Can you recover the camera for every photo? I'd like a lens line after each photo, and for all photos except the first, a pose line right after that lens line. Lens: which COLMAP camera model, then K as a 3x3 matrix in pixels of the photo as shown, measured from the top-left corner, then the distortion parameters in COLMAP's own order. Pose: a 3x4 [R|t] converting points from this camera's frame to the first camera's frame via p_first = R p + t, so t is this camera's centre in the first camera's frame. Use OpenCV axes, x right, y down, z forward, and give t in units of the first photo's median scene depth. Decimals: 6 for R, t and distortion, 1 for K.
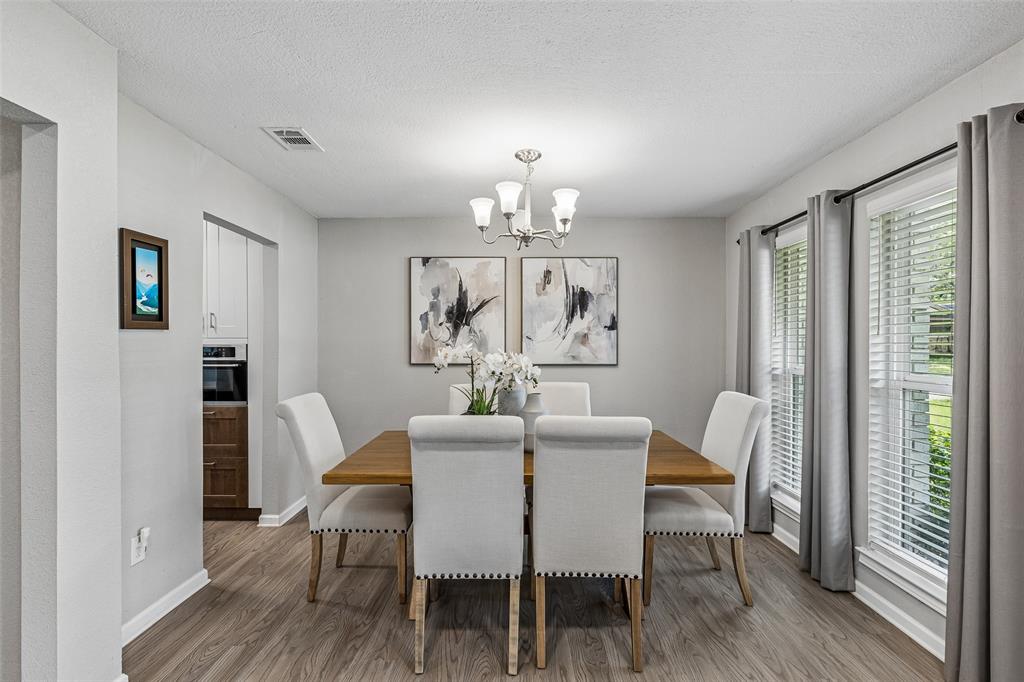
lens RADIAL K [[484.7, 0, 508.8], [0, 484.7, 343.4], [0, 0, 1]] dist [-0.003332, 0.001086]
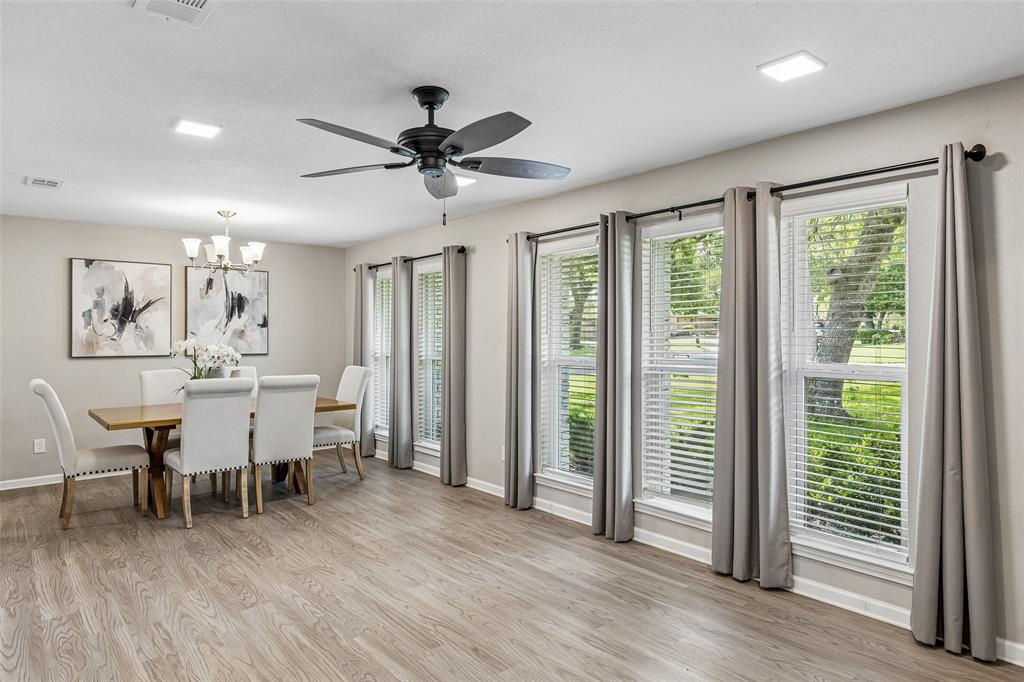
lens RADIAL K [[596.7, 0, 510.1], [0, 596.7, 333.5], [0, 0, 1]] dist [-0.005732, 0.002023]
pose [[0.756223, 0.001285, 0.654313, -0.333888], [0.001687, 0.999991, -0.003915, -0.003496], [-0.654312, 0.004064, 0.756214, -0.642519]]
